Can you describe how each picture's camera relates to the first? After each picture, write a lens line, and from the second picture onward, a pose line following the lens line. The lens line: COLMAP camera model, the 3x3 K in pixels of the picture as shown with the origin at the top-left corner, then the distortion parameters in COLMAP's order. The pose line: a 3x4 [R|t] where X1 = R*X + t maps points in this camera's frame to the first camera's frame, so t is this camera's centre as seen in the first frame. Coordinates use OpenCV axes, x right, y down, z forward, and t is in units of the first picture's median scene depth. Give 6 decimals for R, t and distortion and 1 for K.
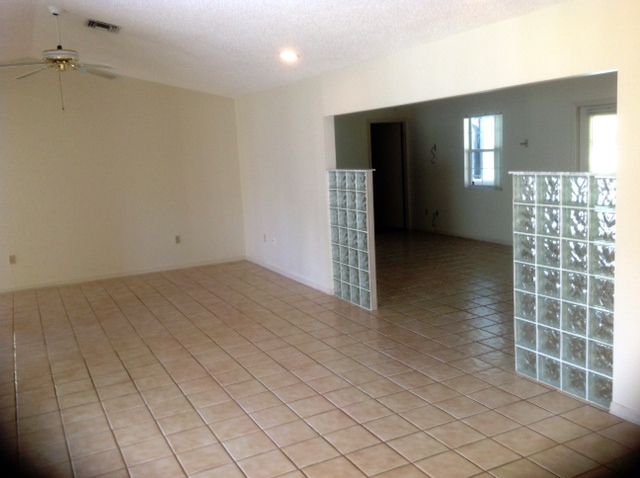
lens RADIAL K [[605.3, 0, 320.0], [0, 605.3, 239.0], [0, 0, 1]] dist [0.140728, -0.312551]
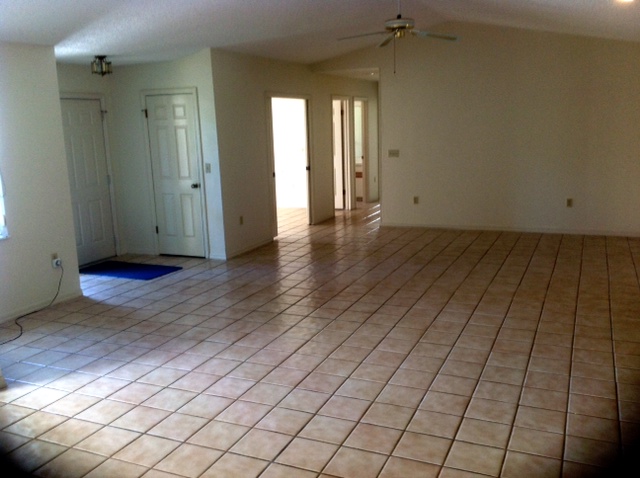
lens RADIAL K [[605.3, 0, 320.0], [0, 605.3, 239.0], [0, 0, 1]] dist [0.140728, -0.312551]
pose [[0.630057, 0.184187, -0.754389, 0.478979], [-0.121447, 0.982882, 0.138543, -0.055154], [0.766993, 0.004328, 0.641641, 0.189534]]
